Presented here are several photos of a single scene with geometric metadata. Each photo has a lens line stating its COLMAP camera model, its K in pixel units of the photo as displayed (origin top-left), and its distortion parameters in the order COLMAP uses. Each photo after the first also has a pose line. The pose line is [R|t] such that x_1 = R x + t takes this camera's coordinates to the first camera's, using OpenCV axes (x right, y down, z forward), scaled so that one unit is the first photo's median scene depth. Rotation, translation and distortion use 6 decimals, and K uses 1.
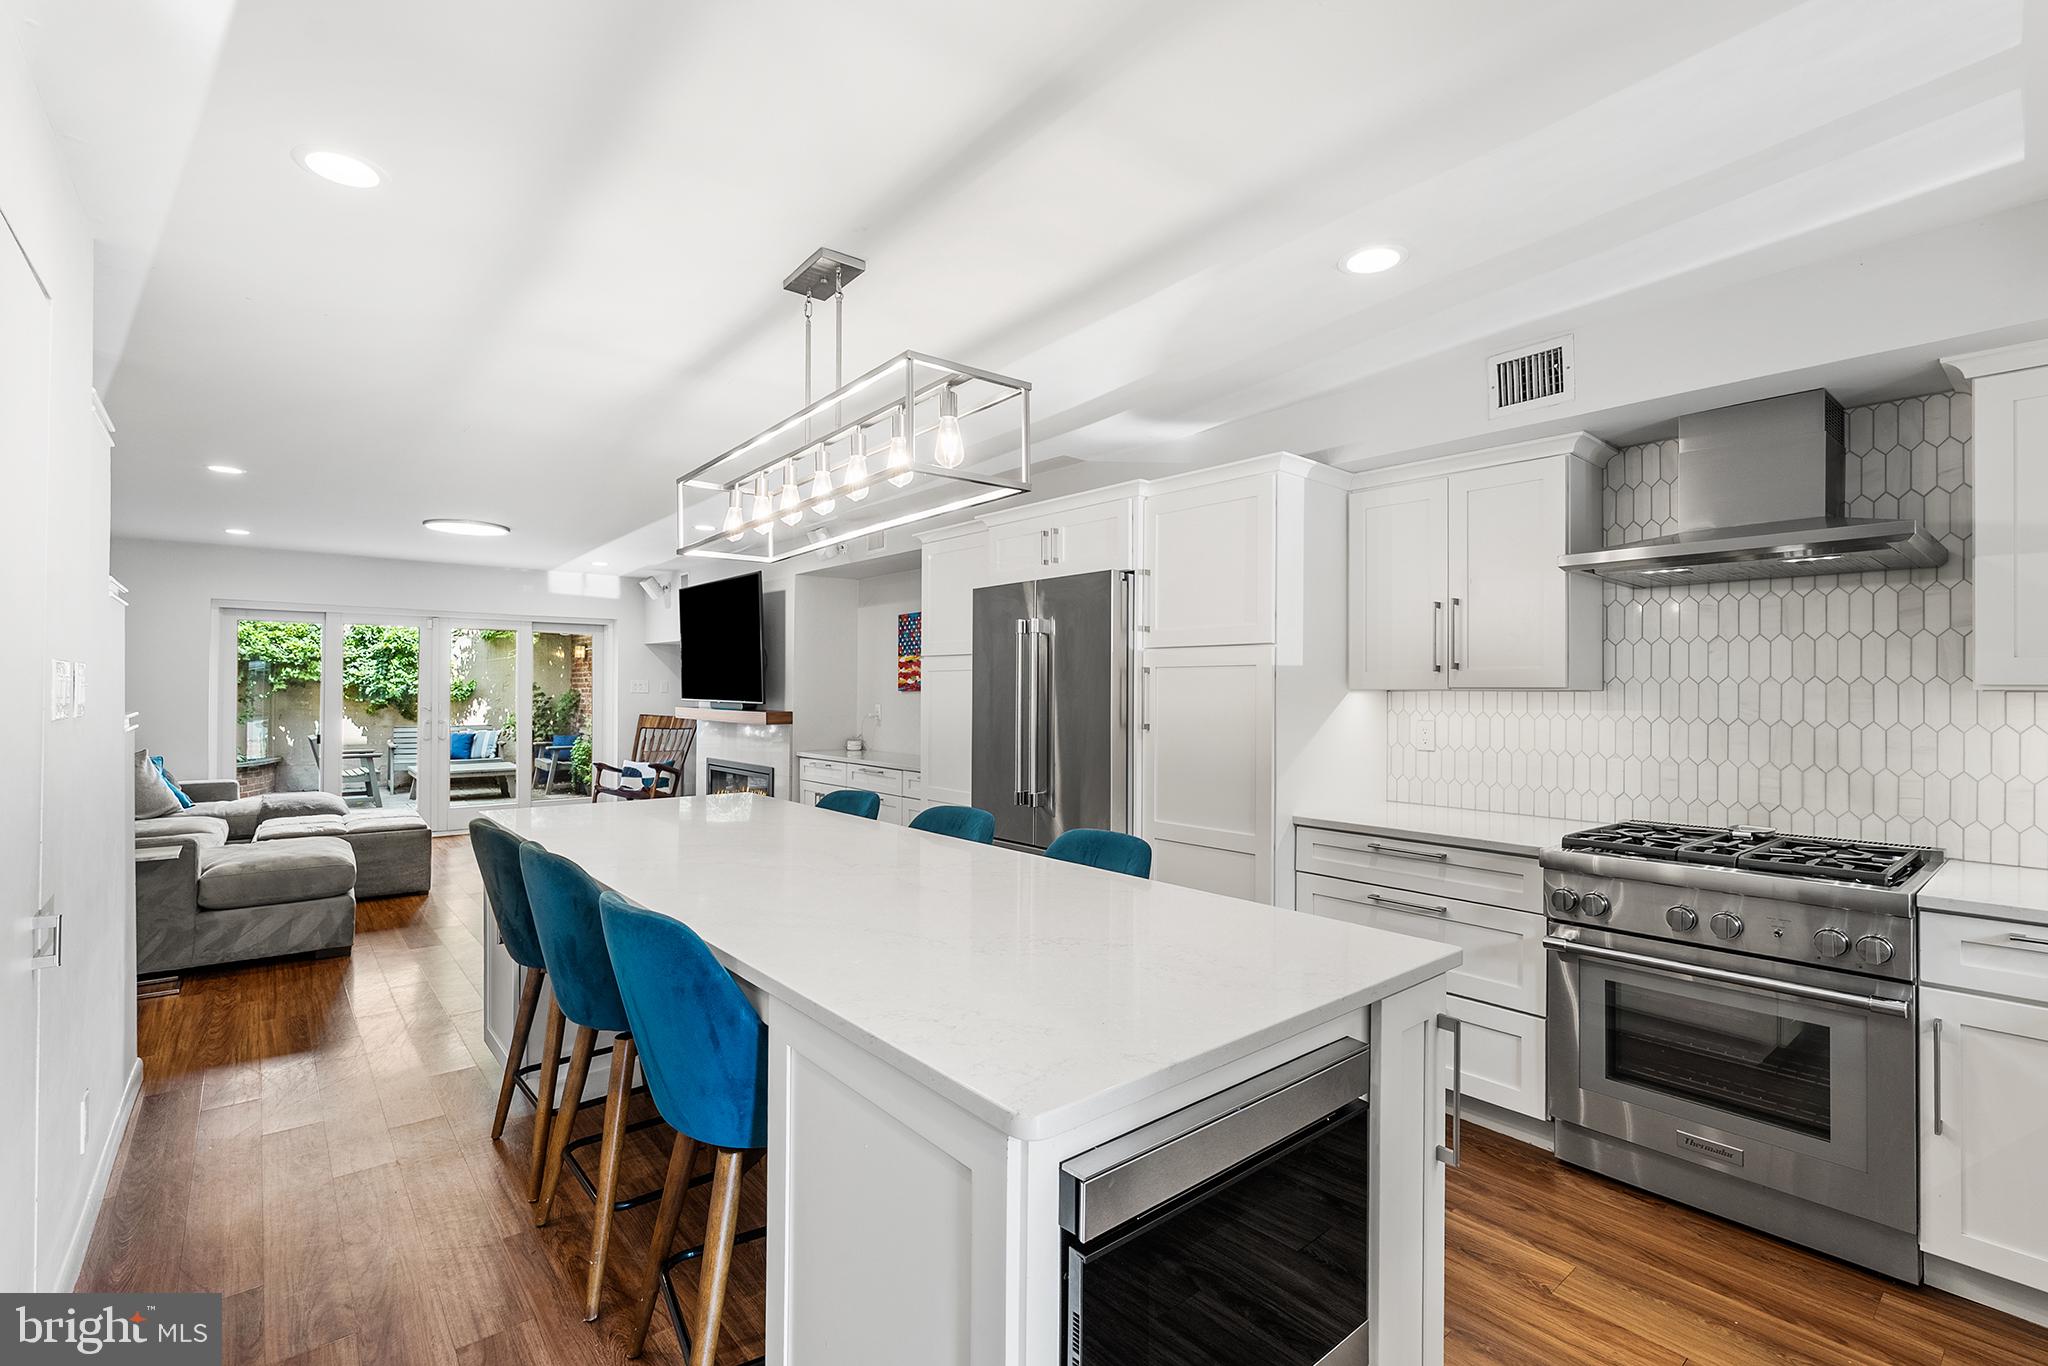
lens RADIAL K [[923.8, 0, 1024.0], [0, 923.8, 689.9], [0, 0, 1]] dist [0.001301, 0.000095]
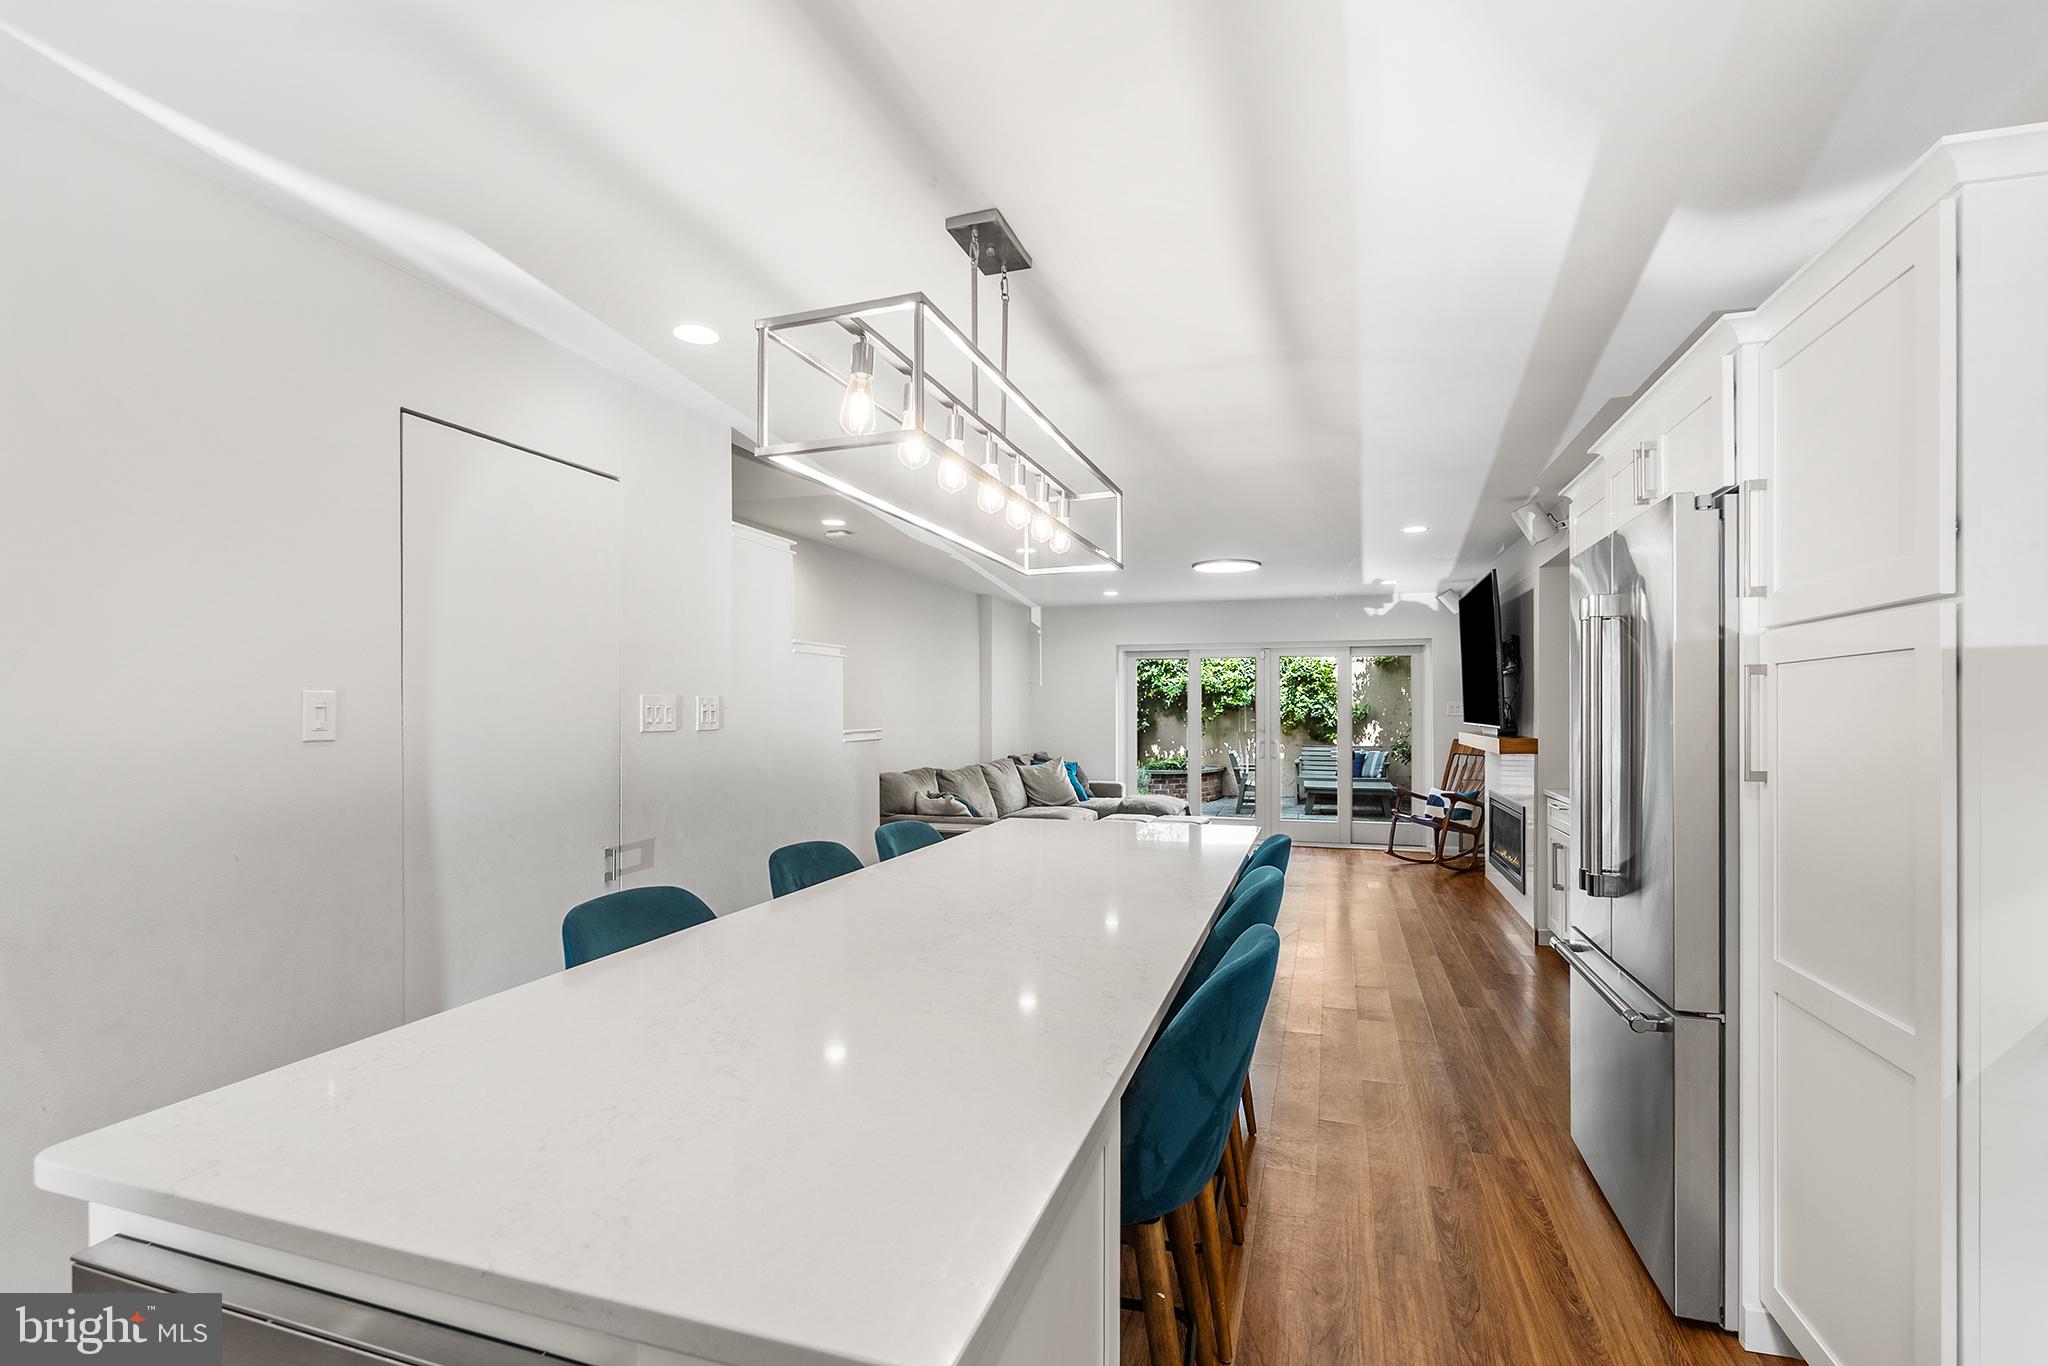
lens RADIAL K [[923.8, 0, 1018.8], [0, 923.8, 699.8], [0, 0, 1]] dist [0.001301, 0.000095]
pose [[0.531264, -0.015135, -0.847071, 0.106102], [0.002524, 0.999864, -0.016282, 0.000977], [0.847202, 0.006511, 0.531230, 0.108022]]
